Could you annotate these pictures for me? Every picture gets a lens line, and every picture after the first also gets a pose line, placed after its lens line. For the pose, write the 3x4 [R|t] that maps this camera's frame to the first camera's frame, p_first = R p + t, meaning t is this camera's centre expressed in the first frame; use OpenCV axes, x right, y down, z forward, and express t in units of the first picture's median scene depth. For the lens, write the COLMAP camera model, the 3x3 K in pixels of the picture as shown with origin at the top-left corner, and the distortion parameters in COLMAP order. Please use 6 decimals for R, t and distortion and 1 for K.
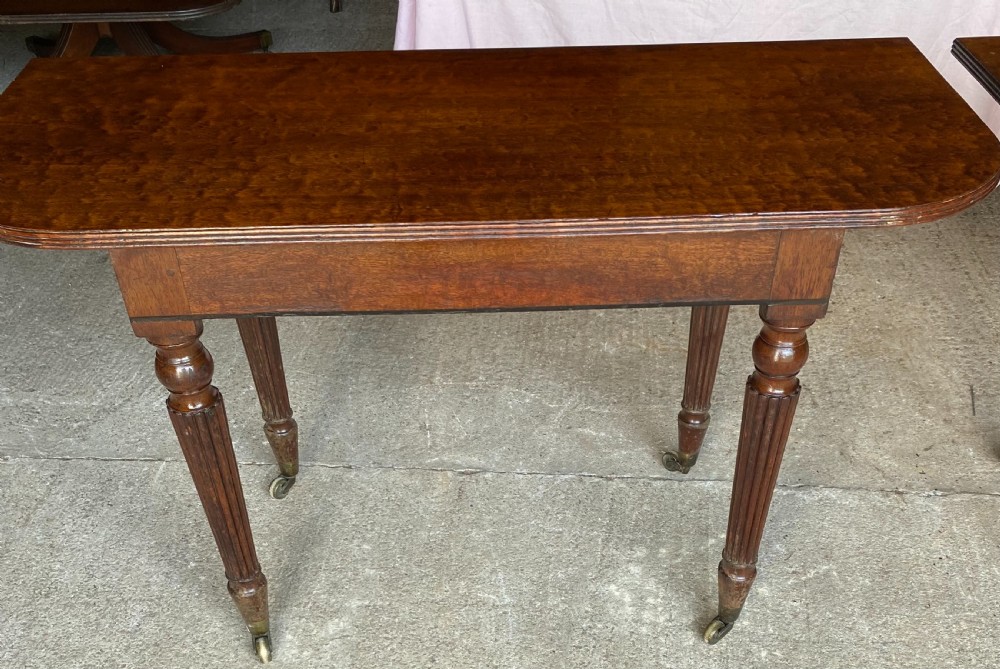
lens RADIAL K [[1048.6, 0, 521.4], [0, 1048.6, 542.6], [0, 0, 1]] dist [0.160510, -0.443907]
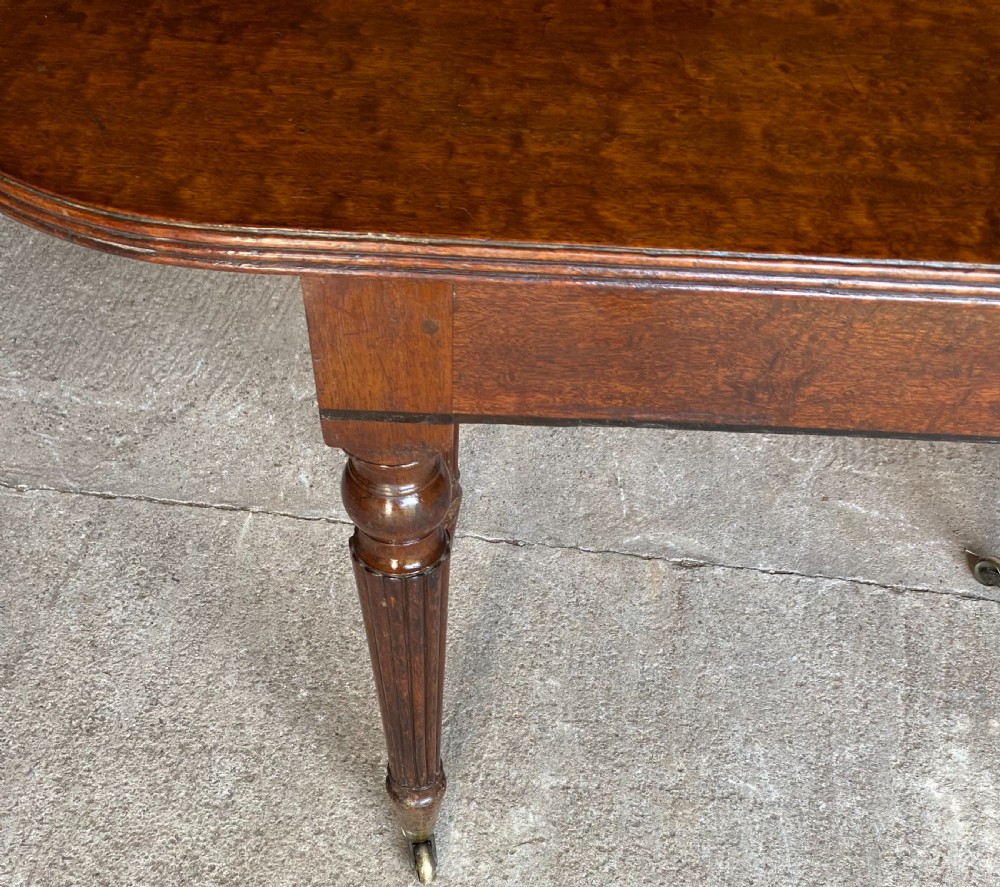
lens RADIAL K [[1015.5, 0, 499.3], [0, 1015.5, 662.3], [0, 0, 1]] dist [0.101028, -0.213579]
pose [[0.997233, 0.073498, 0.011114, -0.190803], [-0.074283, 0.979882, 0.185240, -0.127818], [0.002724, -0.185553, 0.982630, 0.356144]]
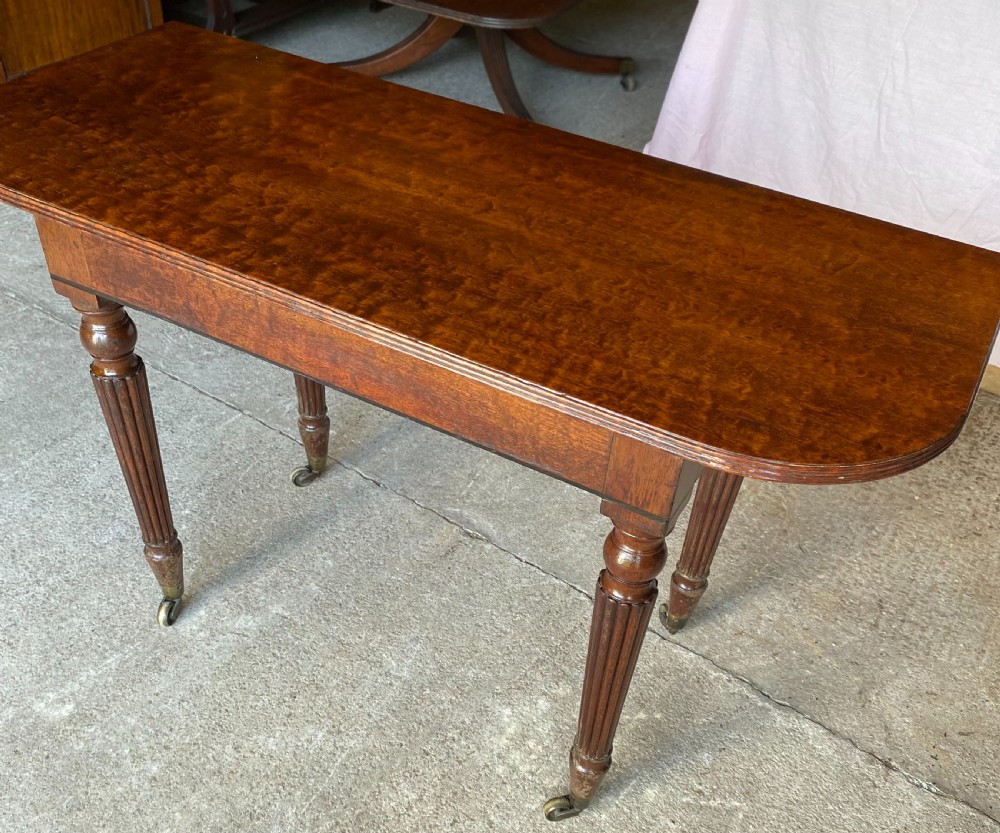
lens RADIAL K [[1011.0, 0, 508.5], [0, 1011.0, 545.1], [0, 0, 1]] dist [0.155933, -0.424626]
pose [[0.857387, 0.403108, -0.319987, 0.301457], [-0.404164, 0.912279, 0.066319, -0.144400], [0.318651, 0.072466, 0.945098, 0.138181]]
